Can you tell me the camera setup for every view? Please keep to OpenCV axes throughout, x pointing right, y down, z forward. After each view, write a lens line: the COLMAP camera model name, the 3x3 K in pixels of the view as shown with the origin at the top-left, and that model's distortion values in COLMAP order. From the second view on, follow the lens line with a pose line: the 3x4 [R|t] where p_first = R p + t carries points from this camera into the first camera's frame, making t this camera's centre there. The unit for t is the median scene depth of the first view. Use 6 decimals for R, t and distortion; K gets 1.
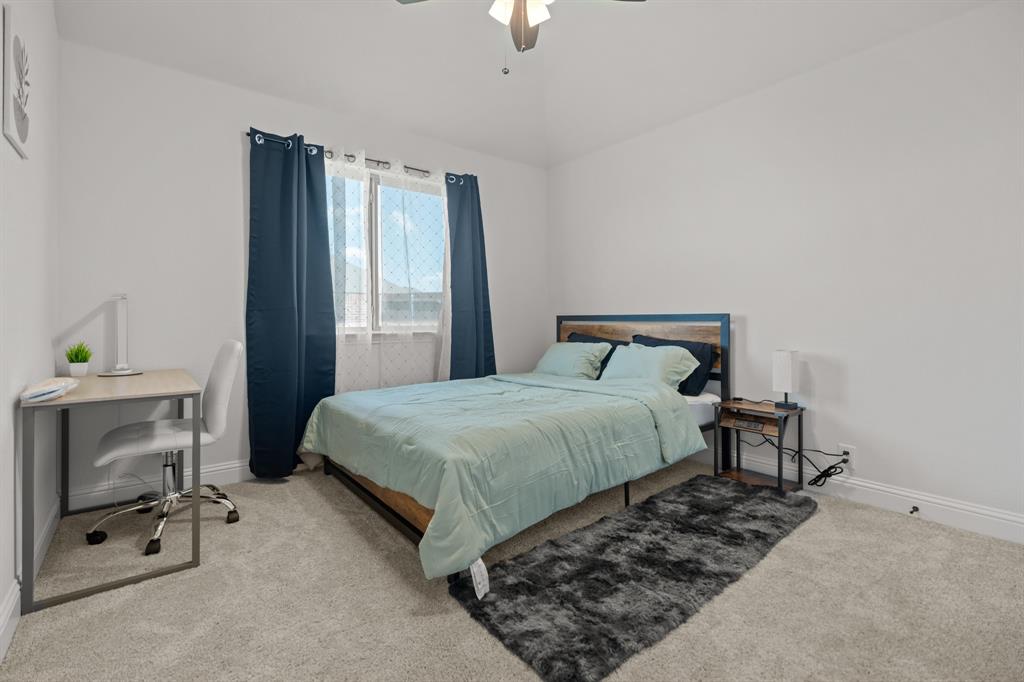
lens RADIAL K [[460.4, 0, 510.6], [0, 460.4, 326.1], [0, 0, 1]] dist [-0.000327, 0.000035]
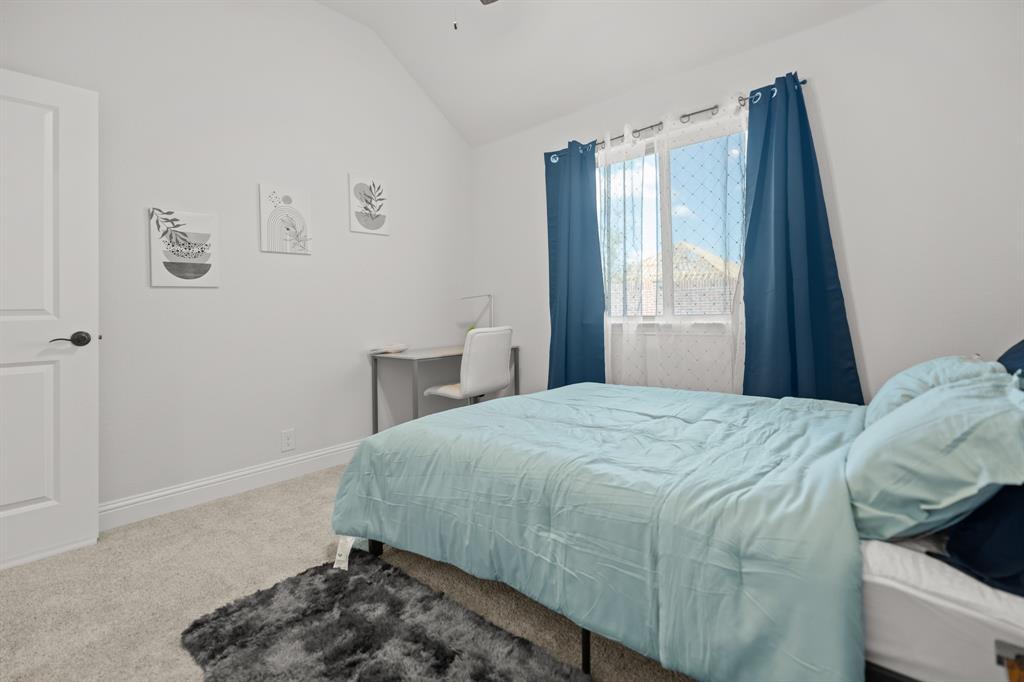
lens RADIAL K [[455.0, 0, 513.7], [0, 455.0, 315.1], [0, 0, 1]] dist [-0.000506, -0.000115]
pose [[0.192588, 0.004624, -0.981269, 0.627687], [0.008040, 0.999948, 0.006290, -0.009484], [0.981247, -0.009101, 0.192541, 0.704206]]
